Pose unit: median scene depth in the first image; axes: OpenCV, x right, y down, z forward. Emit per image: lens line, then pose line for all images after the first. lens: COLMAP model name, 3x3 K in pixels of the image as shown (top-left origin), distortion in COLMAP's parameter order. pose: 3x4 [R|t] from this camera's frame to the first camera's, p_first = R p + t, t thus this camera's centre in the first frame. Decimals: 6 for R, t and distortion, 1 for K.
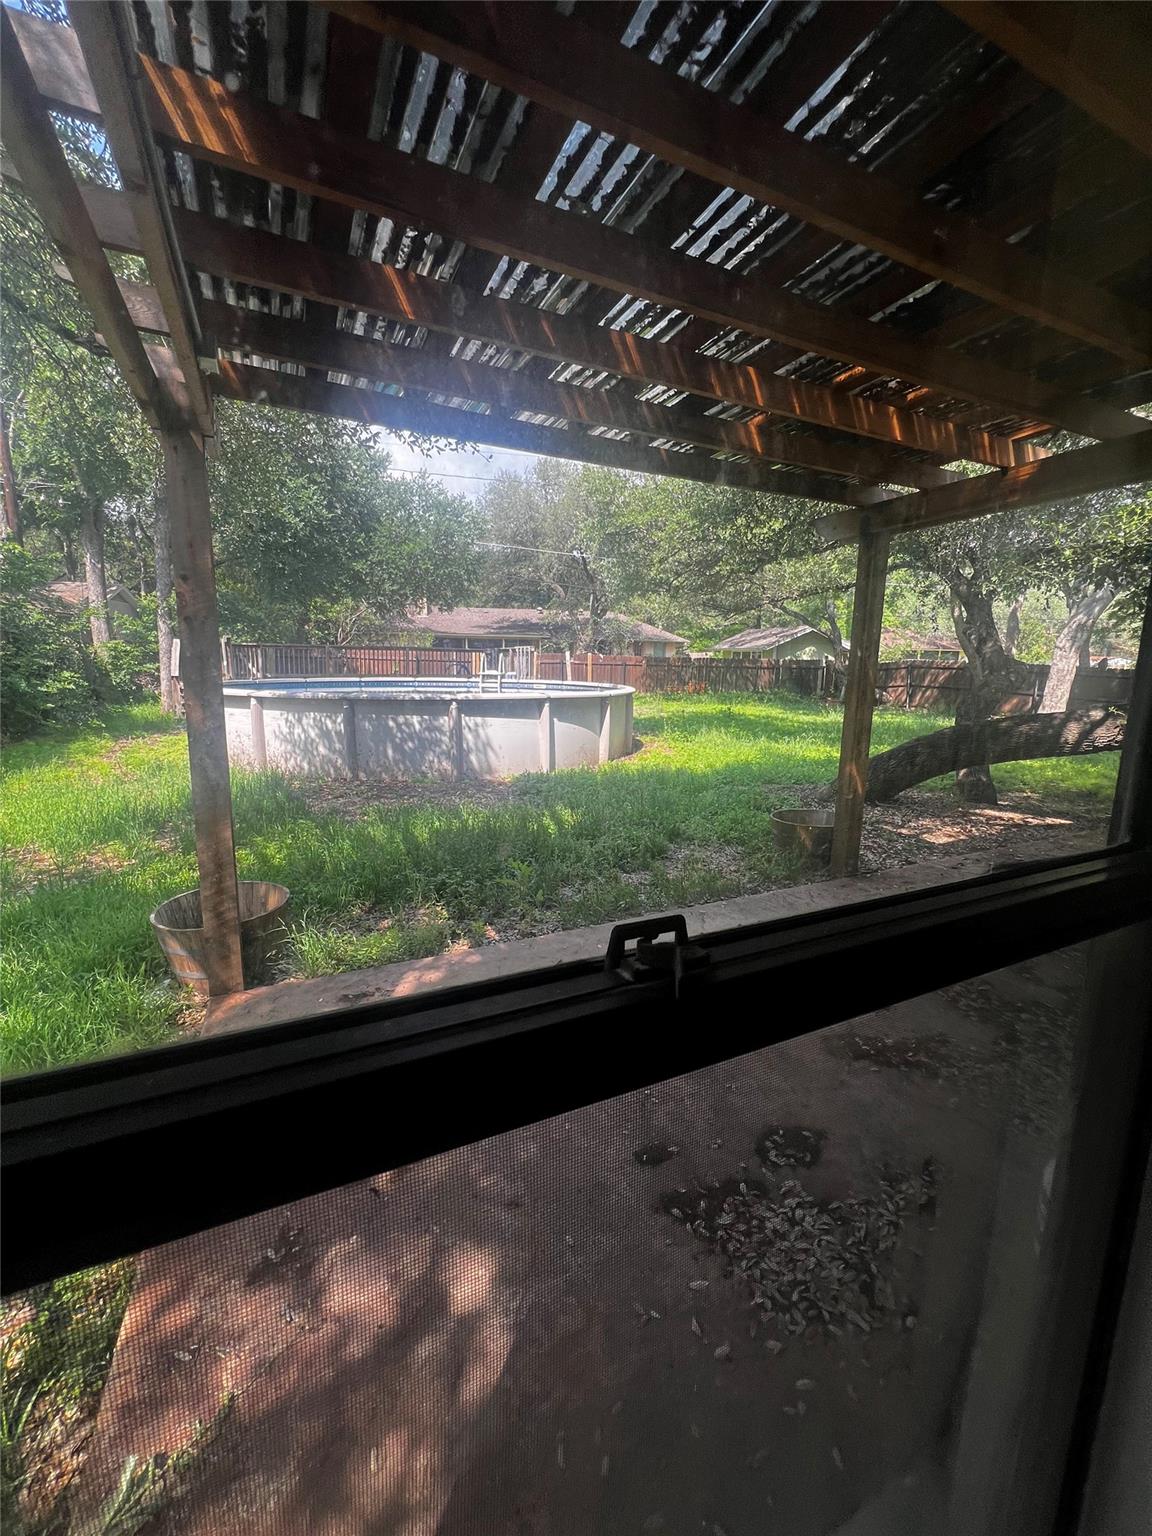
lens RADIAL K [[612.7, 0, 587.7], [0, 612.7, 760.0], [0, 0, 1]] dist [-0.003055, 0.000875]
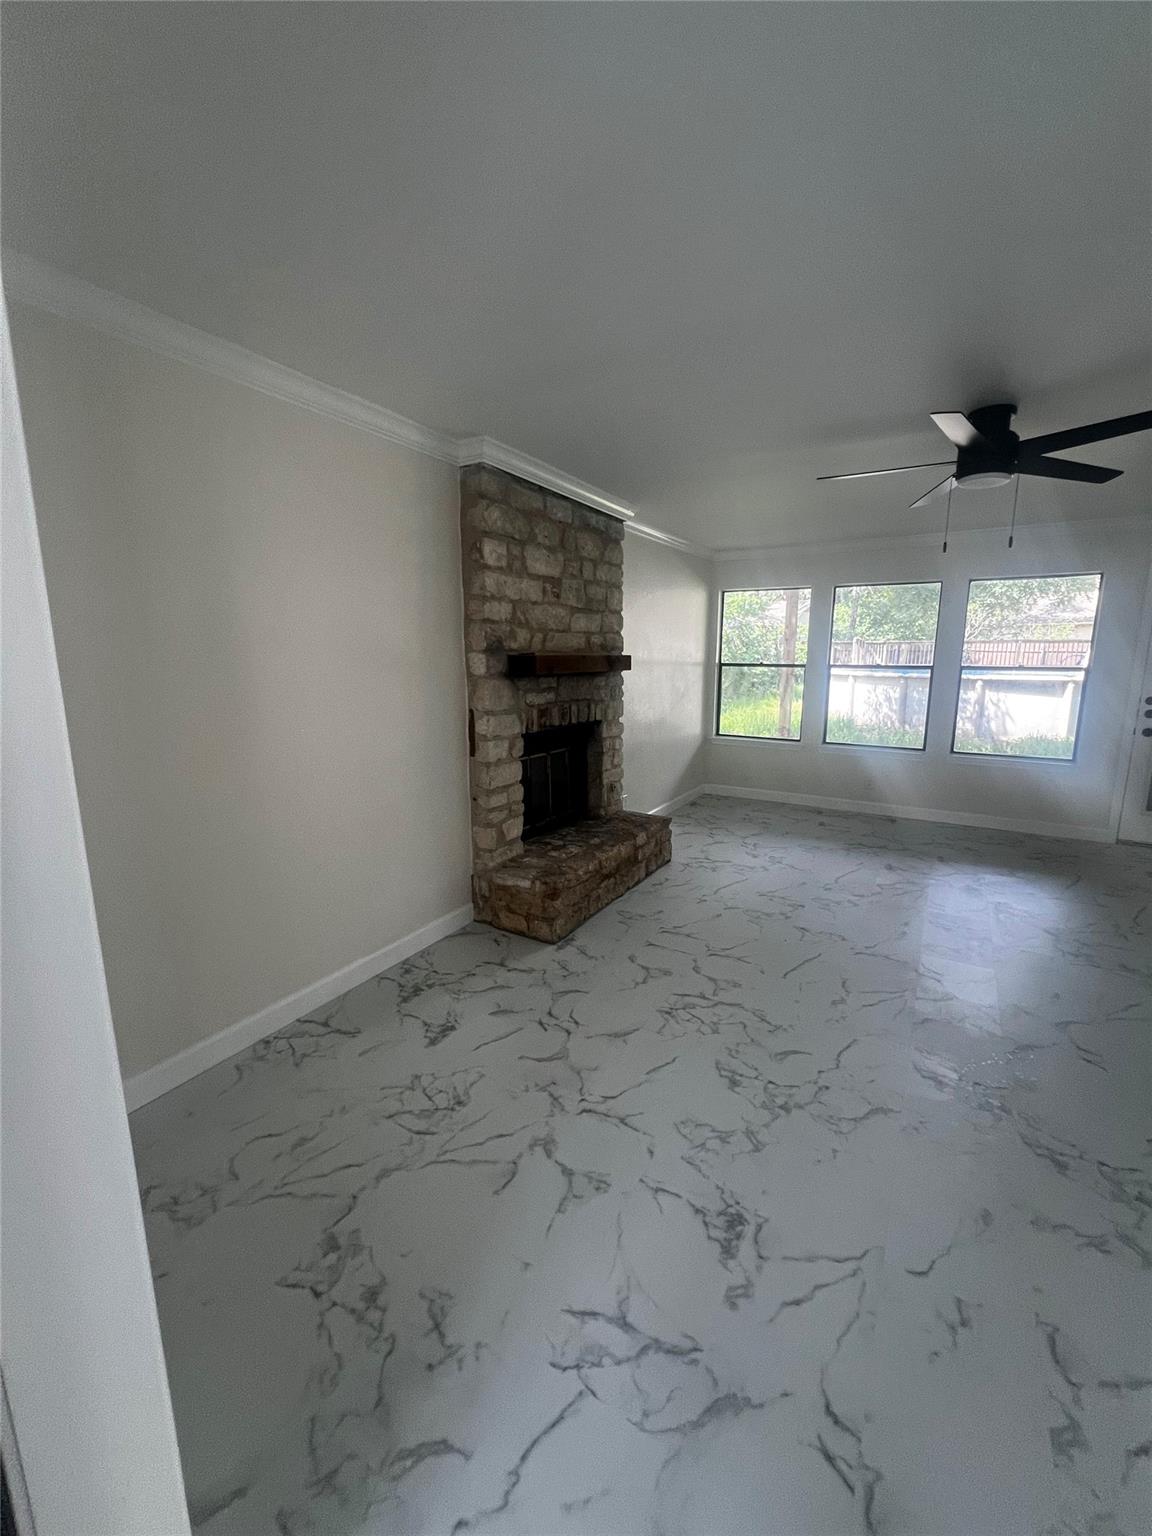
lens RADIAL K [[610.9, 0, 581.7], [0, 610.9, 764.6], [0, 0, 1]] dist [-0.003467, 0.001052]
pose [[0.543384, 0.135997, -0.828395, 0.468899], [-0.122094, 0.989101, 0.082292, 0.091586], [0.830558, 0.056425, 0.554066, -0.521144]]
